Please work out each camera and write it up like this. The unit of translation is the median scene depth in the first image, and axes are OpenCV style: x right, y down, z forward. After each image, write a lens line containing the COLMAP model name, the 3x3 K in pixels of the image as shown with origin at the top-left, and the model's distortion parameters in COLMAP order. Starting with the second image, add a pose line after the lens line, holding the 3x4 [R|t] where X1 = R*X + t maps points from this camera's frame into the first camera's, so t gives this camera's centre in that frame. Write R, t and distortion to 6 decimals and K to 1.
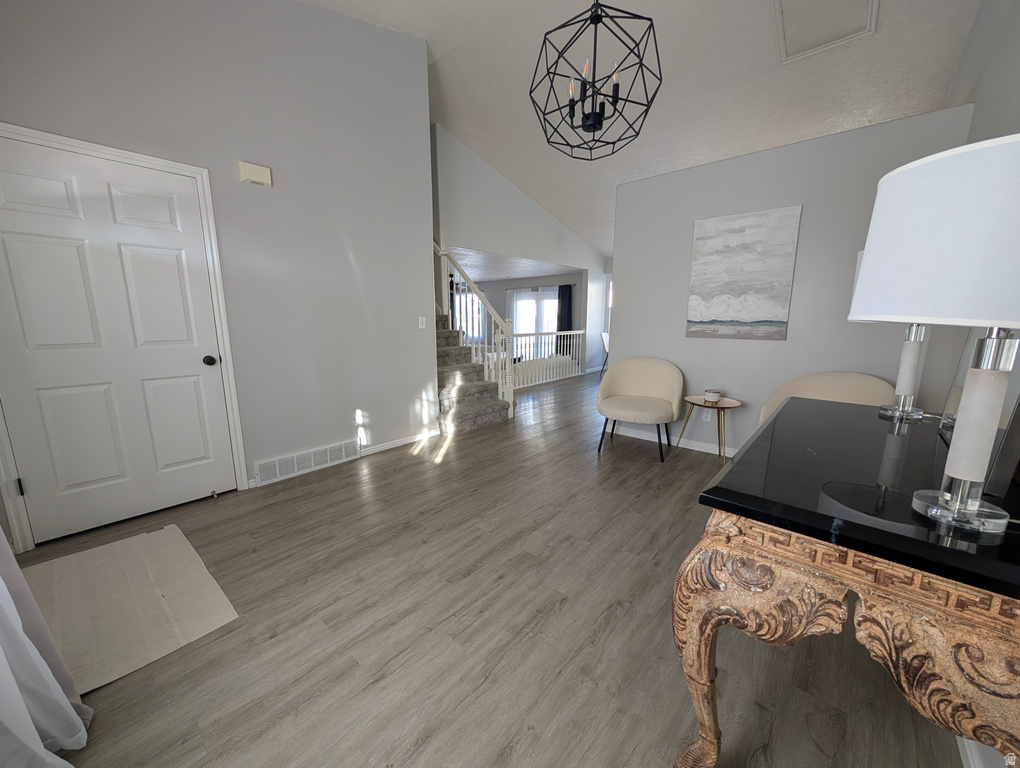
lens RADIAL K [[385.5, 0, 510.2], [0, 385.5, 387.6], [0, 0, 1]] dist [-0.000107, -0.000174]
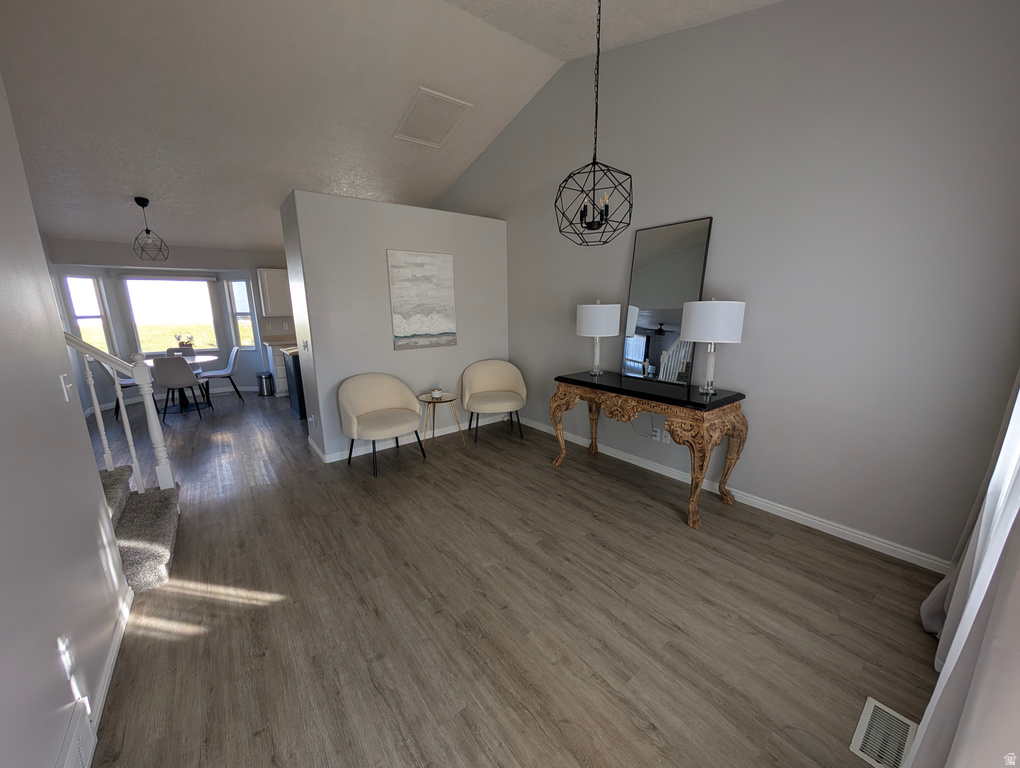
lens RADIAL K [[385.5, 0, 510.3], [0, 385.5, 386.1], [0, 0, 1]] dist [-0.000107, -0.000174]
pose [[0.190095, -0.204149, 0.960306, -0.913920], [0.193692, 0.966715, 0.167170, -0.233872], [-0.962470, 0.154225, 0.223309, 0.654585]]
